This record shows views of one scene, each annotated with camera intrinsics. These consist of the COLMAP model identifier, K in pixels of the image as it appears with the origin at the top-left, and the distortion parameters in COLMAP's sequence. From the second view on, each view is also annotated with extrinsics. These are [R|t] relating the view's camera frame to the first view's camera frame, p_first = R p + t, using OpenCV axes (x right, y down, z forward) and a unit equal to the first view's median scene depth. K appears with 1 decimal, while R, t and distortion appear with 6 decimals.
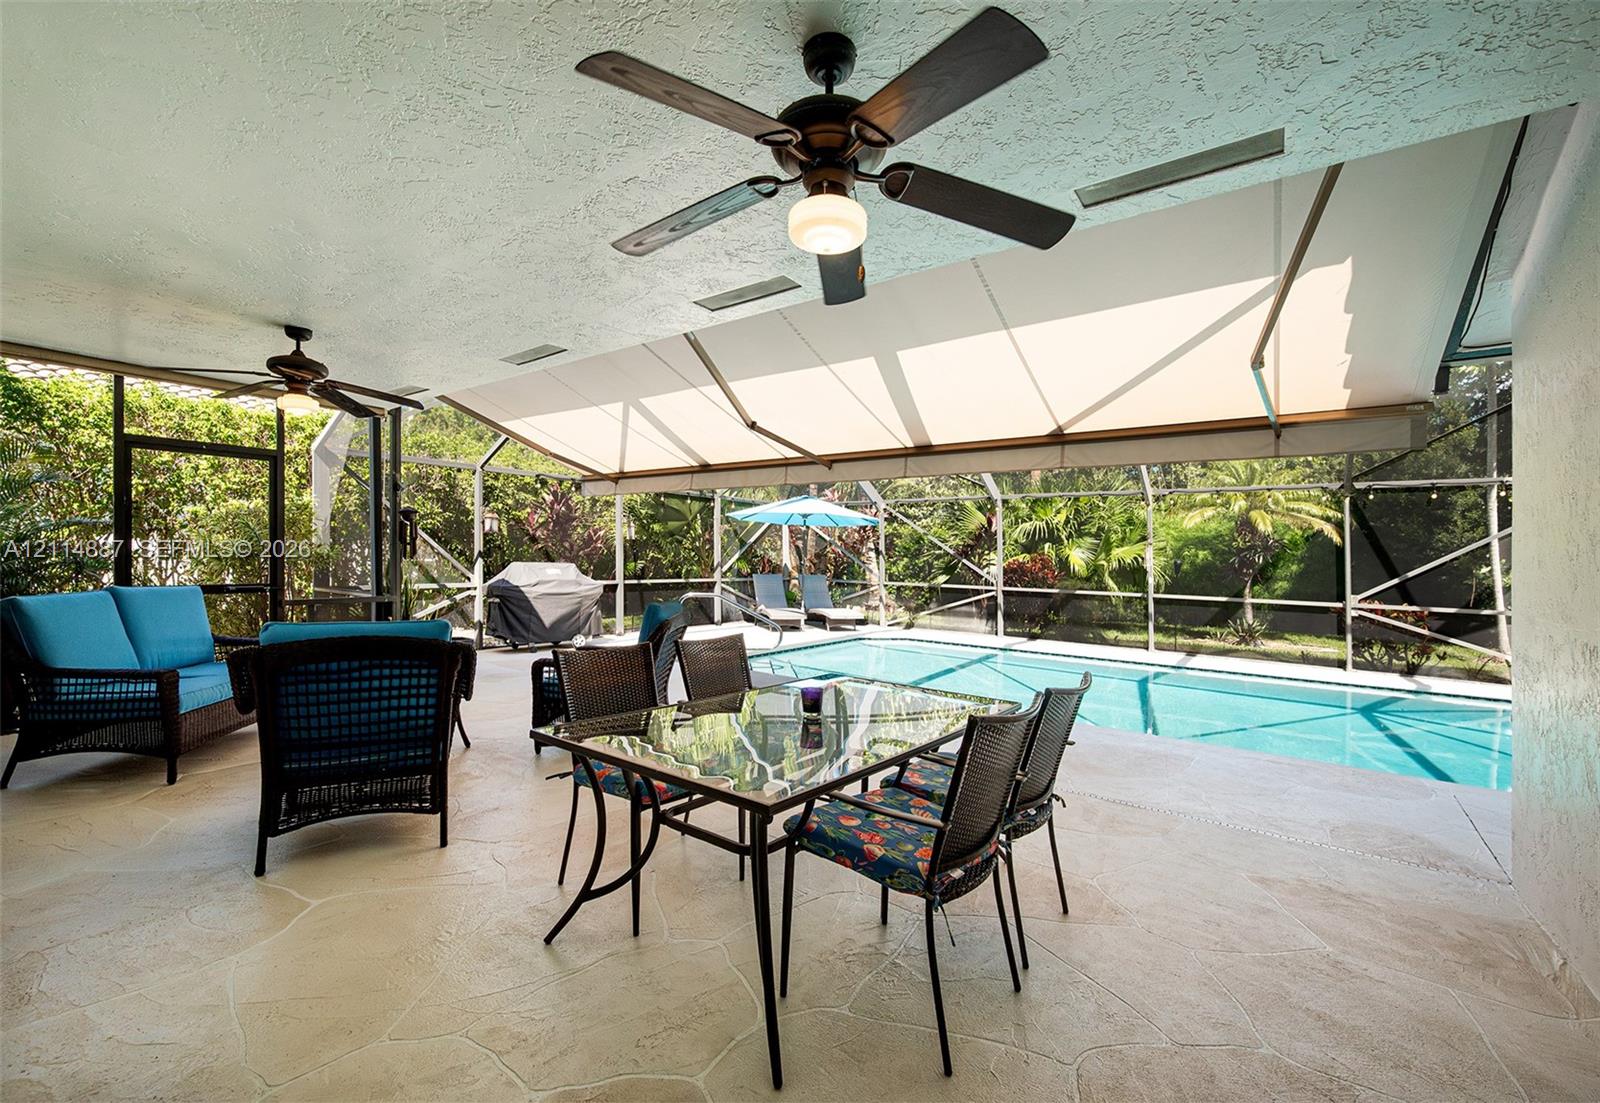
lens RADIAL K [[652.7, 0, 776.3], [0, 652.7, 527.3], [0, 0, 1]] dist [0.004180, 0.000659]
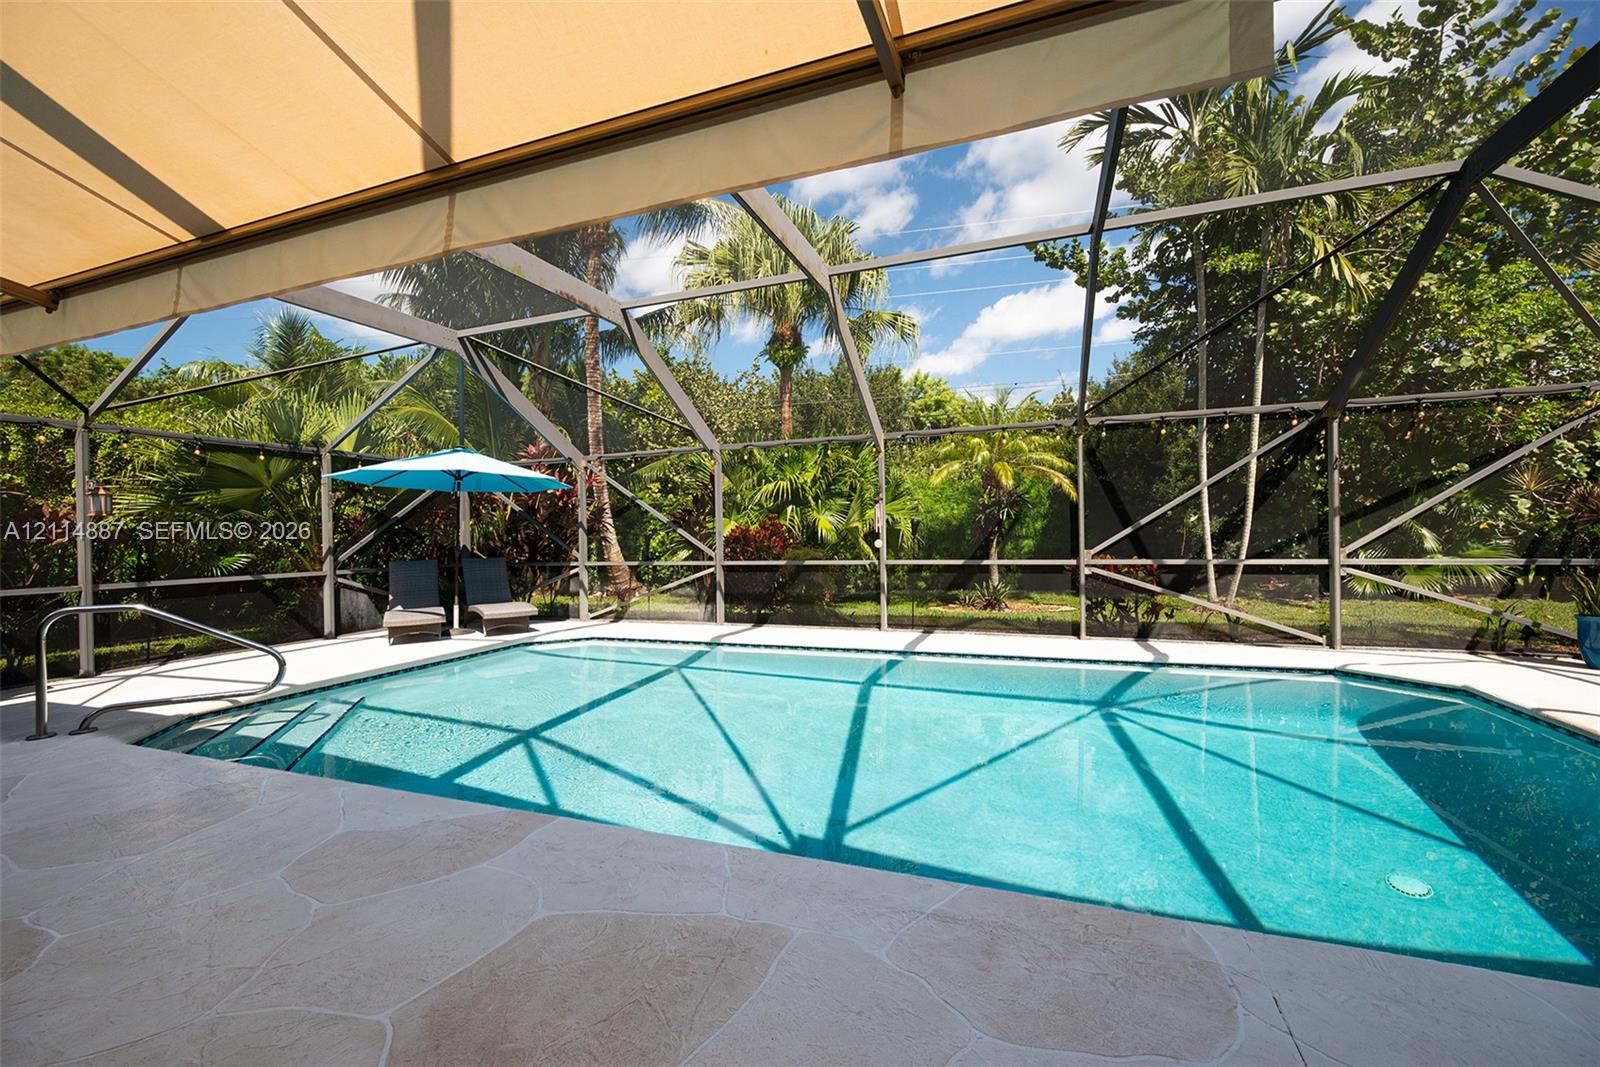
lens RADIAL K [[642.7, 0, 797.9], [0, 642.7, 538.2], [0, 0, 1]] dist [-0.001409, -0.000143]
pose [[0.955163, -0.043819, 0.292819, 0.226863], [0.028742, 0.998040, 0.055595, 0.025609], [-0.294681, -0.044686, 0.954550, 0.256064]]
